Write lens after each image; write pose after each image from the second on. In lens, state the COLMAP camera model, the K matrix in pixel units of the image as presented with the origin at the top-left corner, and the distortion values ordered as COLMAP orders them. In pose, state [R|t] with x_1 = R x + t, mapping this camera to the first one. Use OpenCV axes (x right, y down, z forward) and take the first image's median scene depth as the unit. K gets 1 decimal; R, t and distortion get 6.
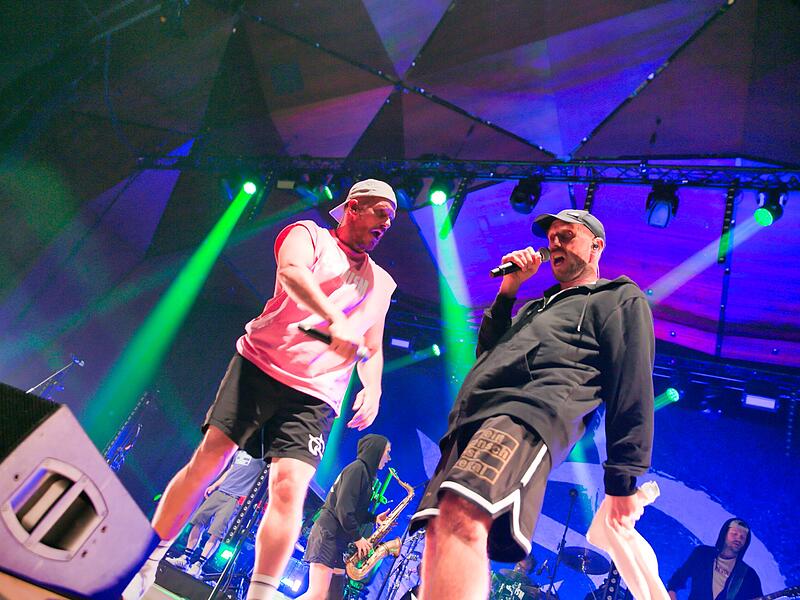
lens RADIAL K [[626.1, 0, 400.0], [0, 626.1, 300.0], [0, 0, 1]] dist [-0.048370, 0.006729]
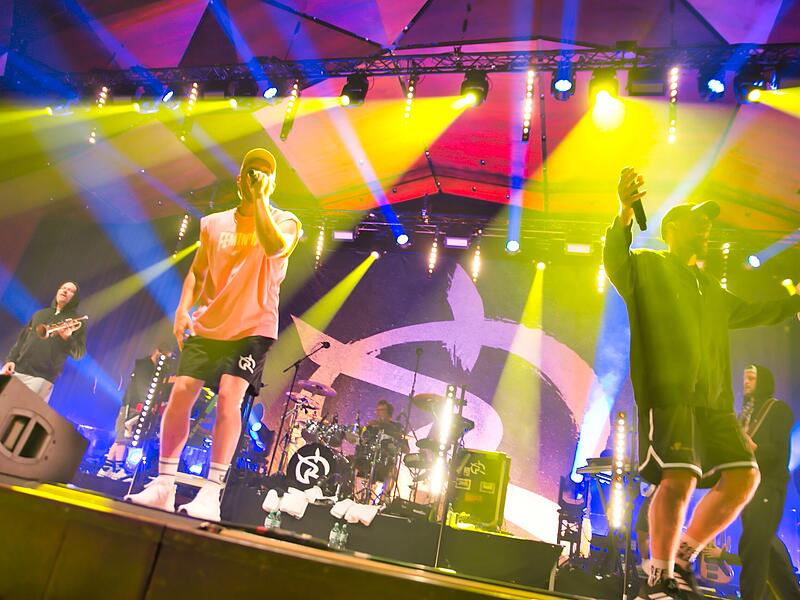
lens RADIAL K [[624.5, 0, 400.0], [0, 624.5, 300.0], [0, 0, 1]] dist [-0.152827, 0.155747]
pose [[0.969971, -0.159249, 0.183836, 0.026176], [0.119678, 0.970510, 0.209254, -0.032379], [-0.211738, -0.180969, 0.960425, -0.098108]]
